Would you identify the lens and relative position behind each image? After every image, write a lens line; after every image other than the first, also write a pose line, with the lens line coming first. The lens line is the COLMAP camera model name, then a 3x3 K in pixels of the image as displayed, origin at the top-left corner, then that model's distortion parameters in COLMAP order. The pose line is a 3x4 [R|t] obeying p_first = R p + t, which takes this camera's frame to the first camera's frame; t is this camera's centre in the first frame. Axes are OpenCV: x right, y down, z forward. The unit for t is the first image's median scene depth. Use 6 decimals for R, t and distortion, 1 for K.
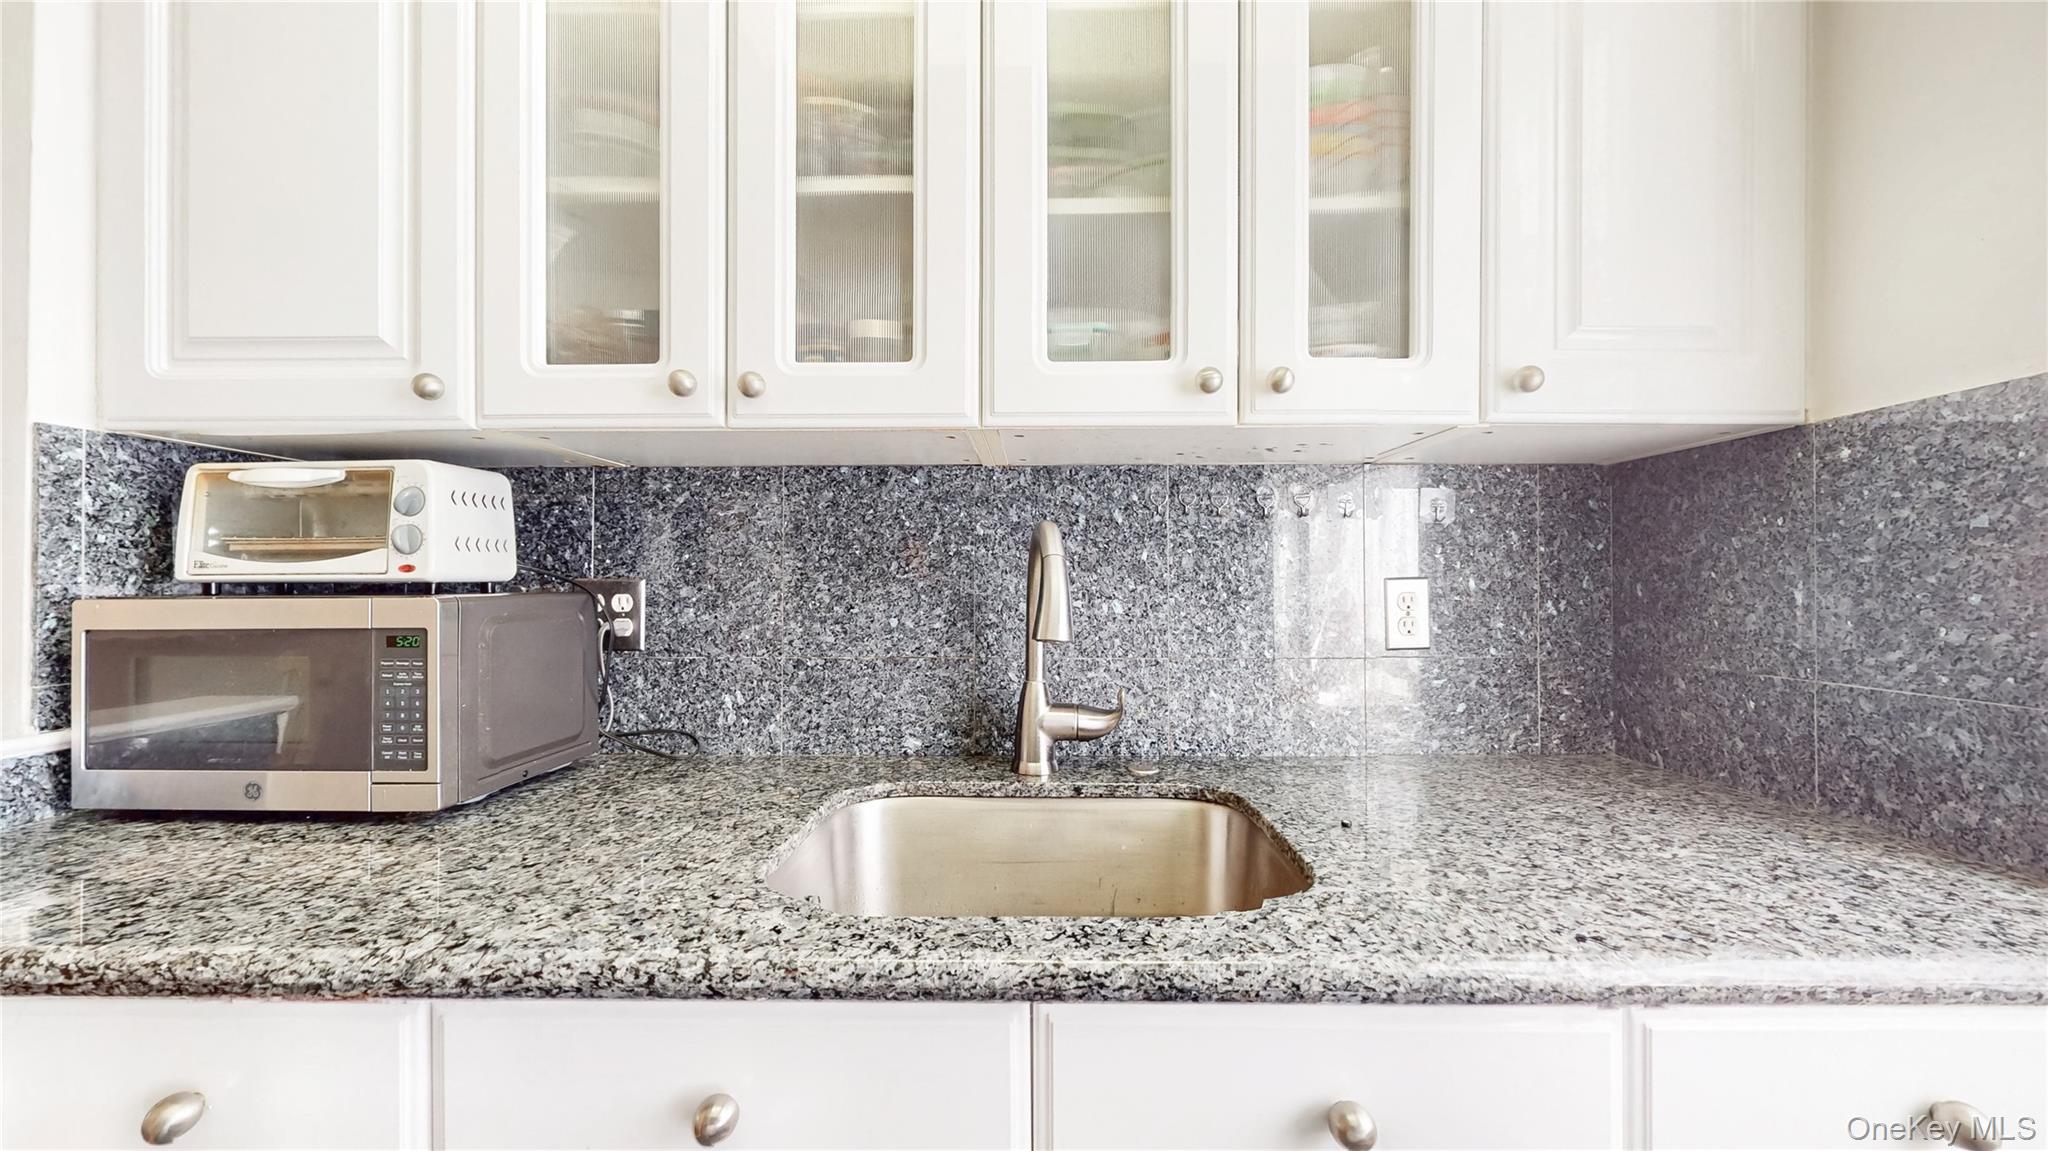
lens RADIAL K [[754.8, 0, 1024.0], [0, 754.8, 575.5], [0, 0, 1]] dist [0.000391, 0.000099]
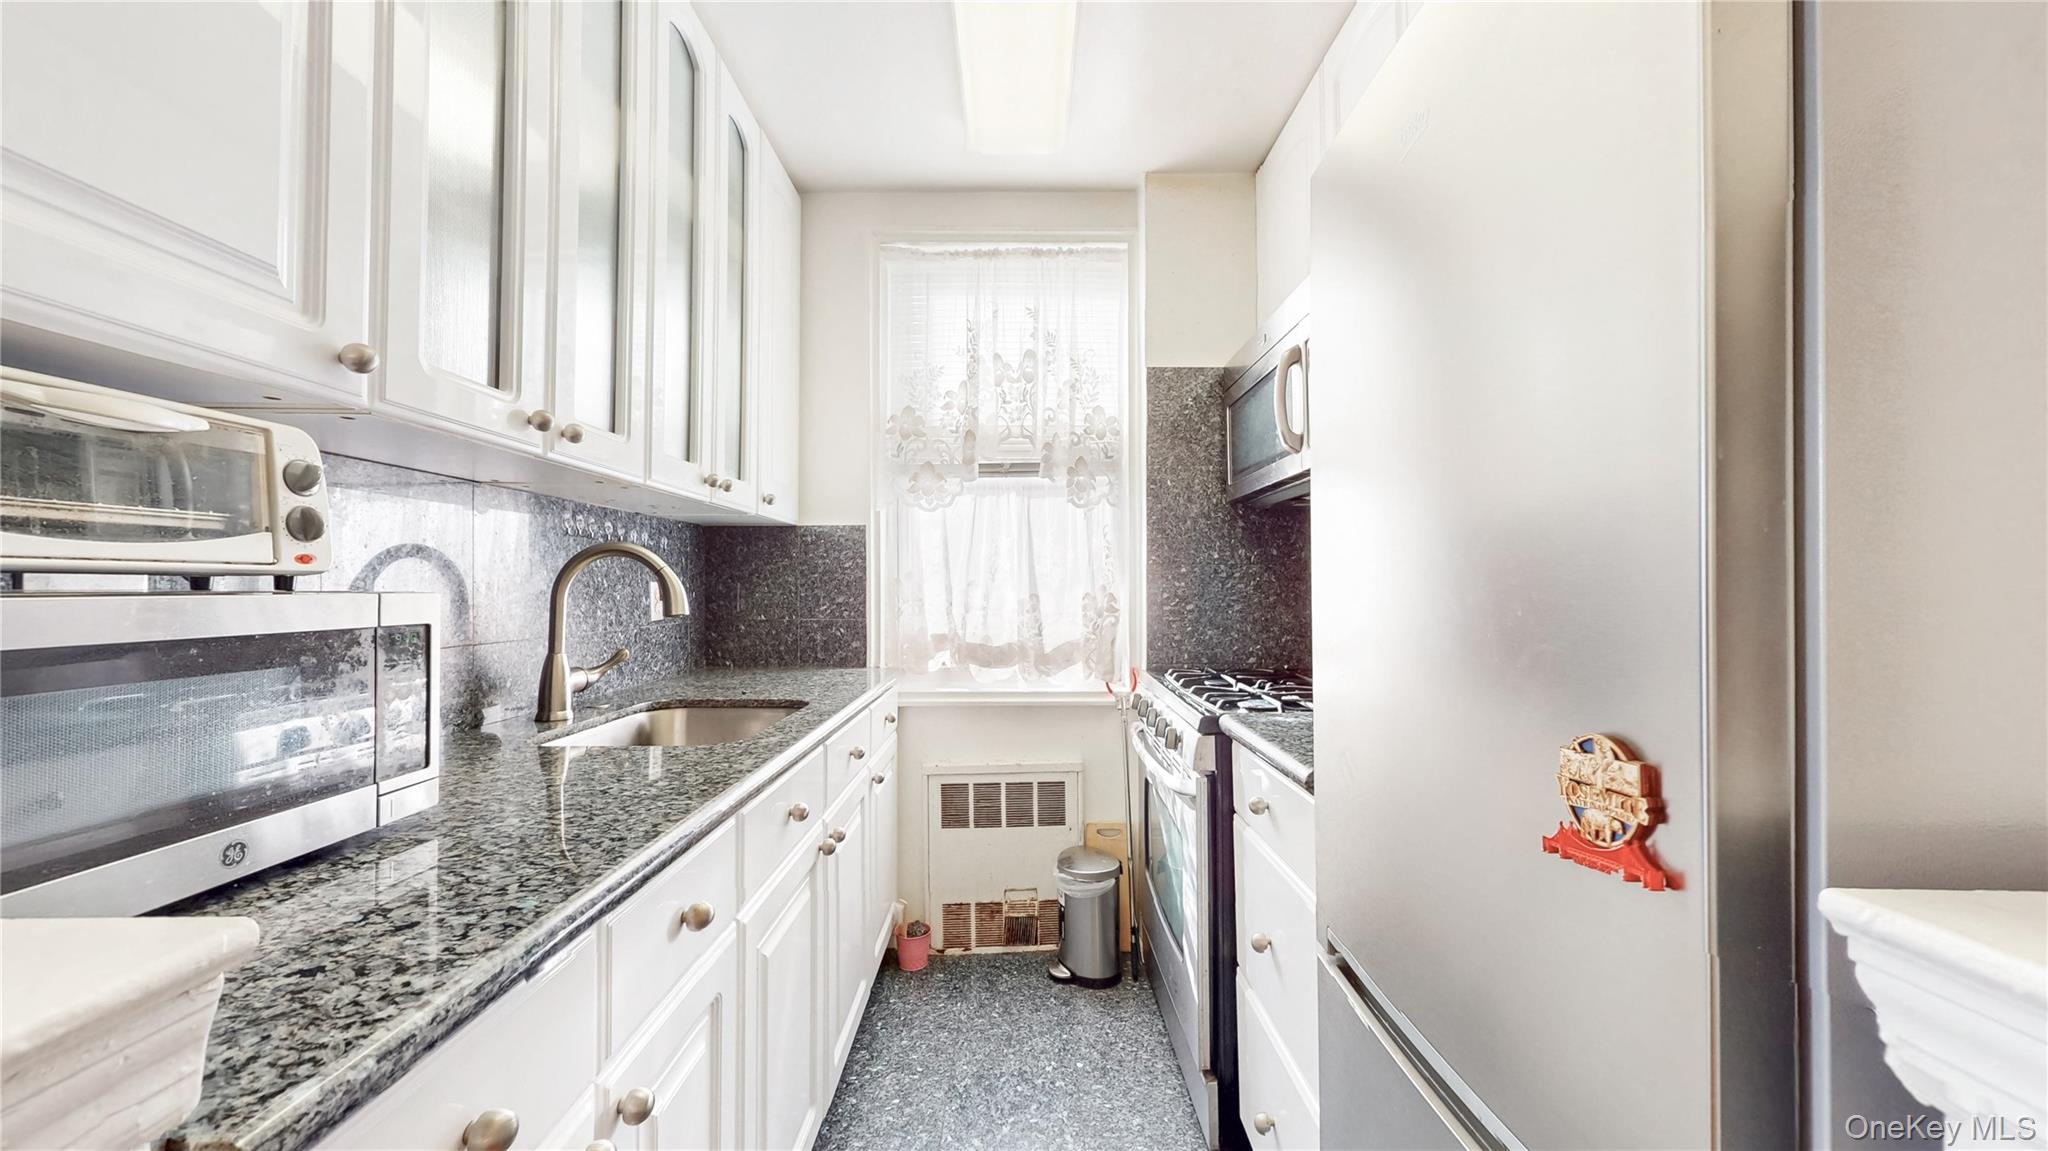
lens RADIAL K [[754.8, 0, 1024.0], [0, 754.8, 575.5], [0, 0, 1]] dist [0.000391, 0.000099]
pose [[-0.021658, 0.015482, 0.999646, -1.657513], [-0.012018, 0.999804, -0.015745, 0.012180], [-0.999693, -0.012355, -0.021468, 0.221876]]
